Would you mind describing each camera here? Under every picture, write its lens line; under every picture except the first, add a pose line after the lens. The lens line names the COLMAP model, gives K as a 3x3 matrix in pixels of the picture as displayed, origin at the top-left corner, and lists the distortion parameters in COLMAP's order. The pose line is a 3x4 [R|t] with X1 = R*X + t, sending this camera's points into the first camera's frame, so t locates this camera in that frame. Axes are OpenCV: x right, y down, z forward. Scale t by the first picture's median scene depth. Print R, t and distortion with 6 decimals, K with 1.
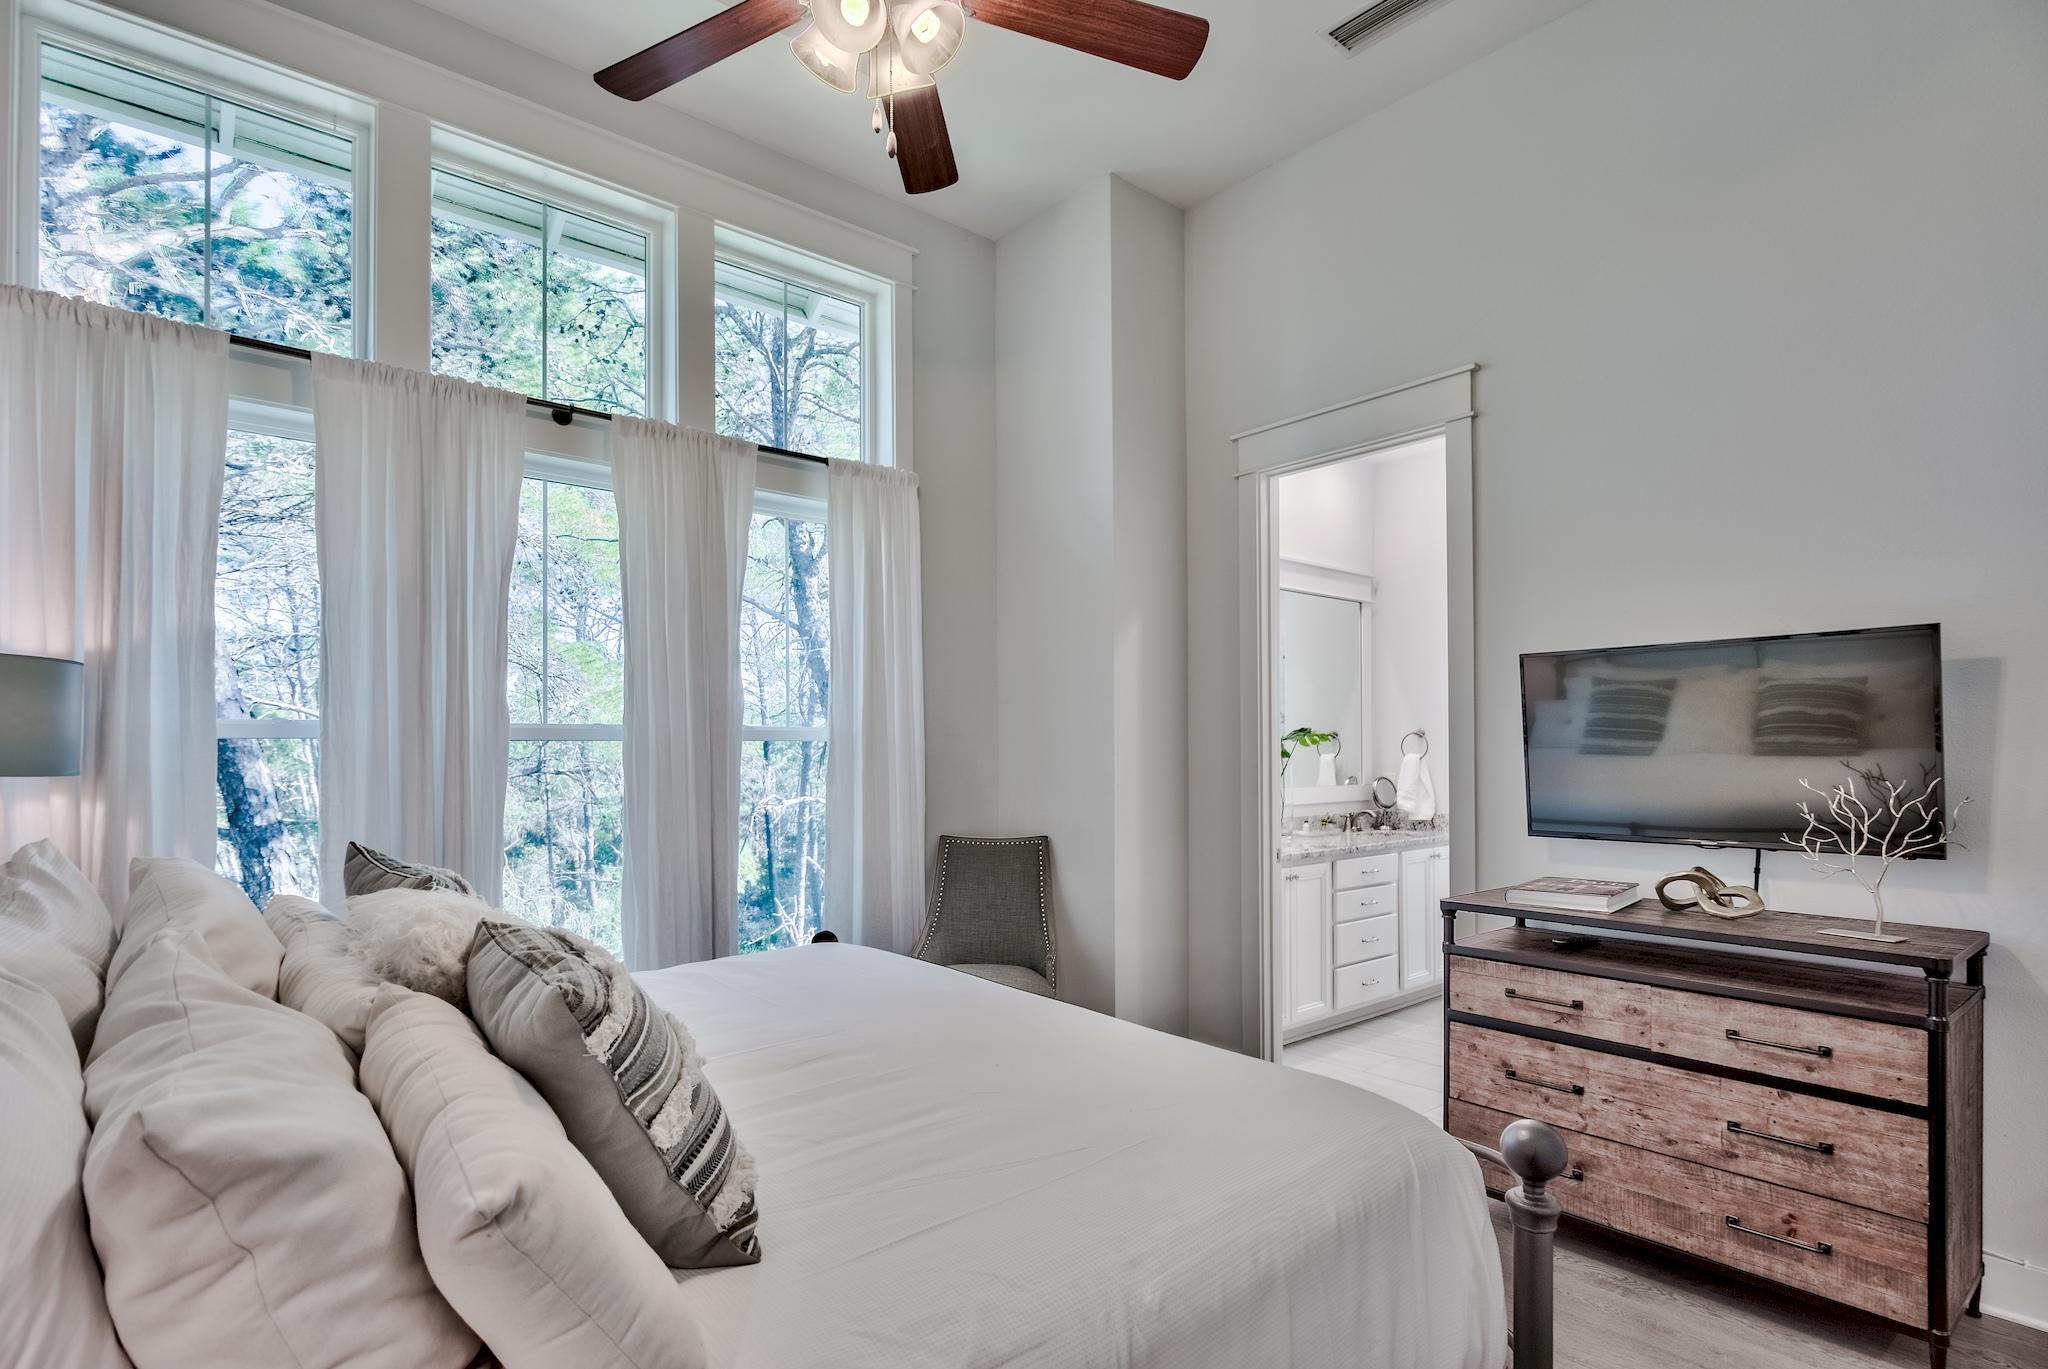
lens RADIAL K [[1009.1, 0, 887.0], [0, 1009.1, 759.6], [0, 0, 1]] dist [-0.004715, 0.000285]
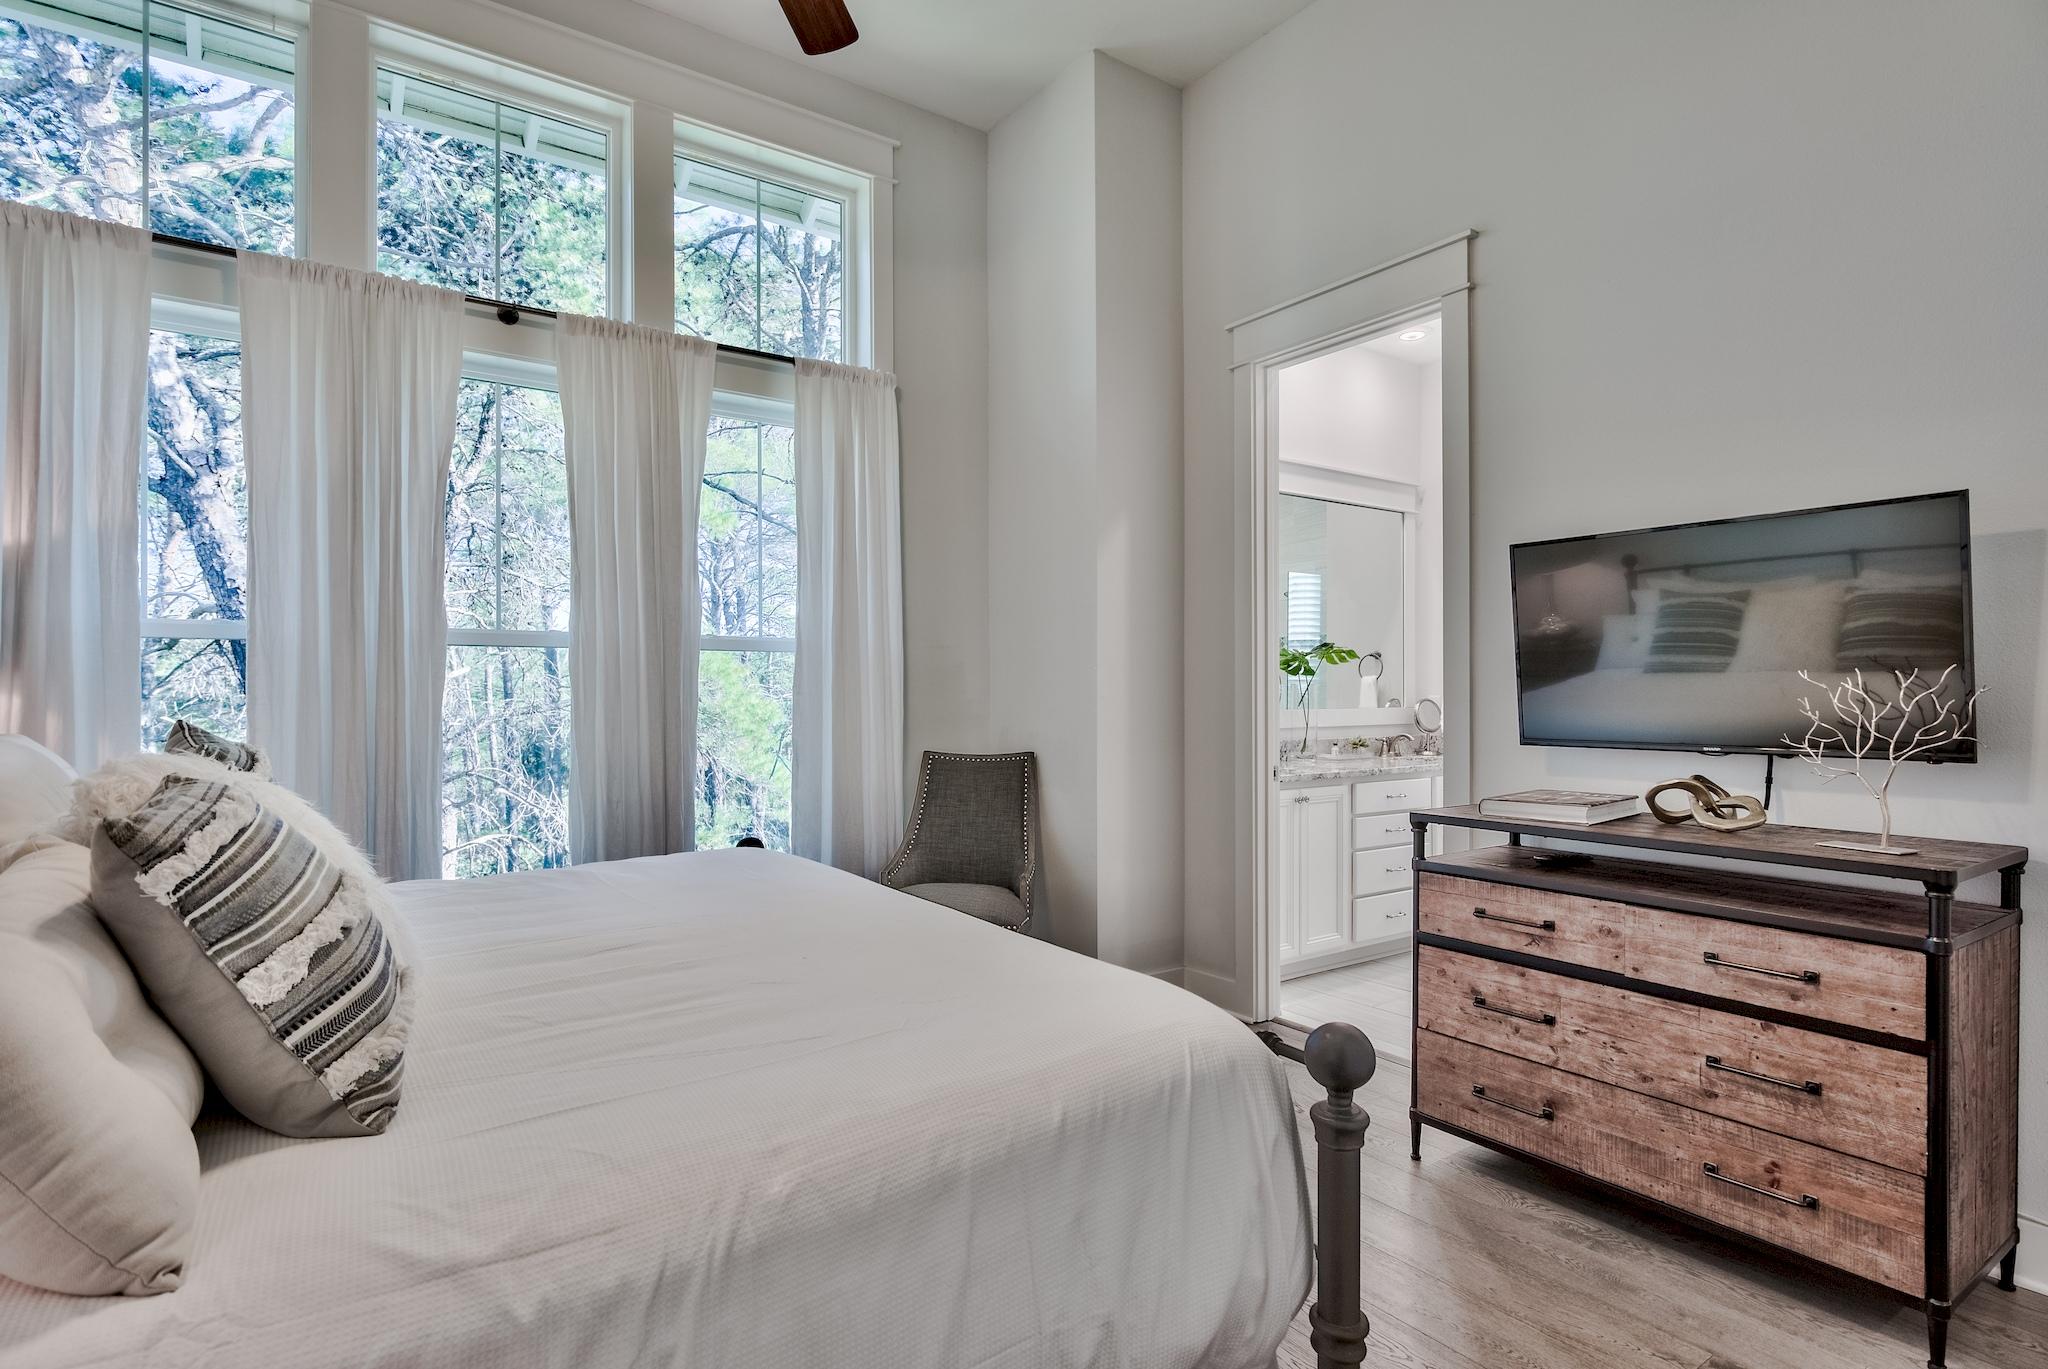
lens RADIAL K [[1009.1, 0, 909.1], [0, 1009.1, 710.5], [0, 0, 1]] dist [-0.004715, 0.000285]
pose [[0.996677, 0.003855, -0.081362, 0.120978], [-0.003168, 0.999958, 0.008574, 0.029075], [0.081392, -0.008287, 0.996648, 0.036179]]
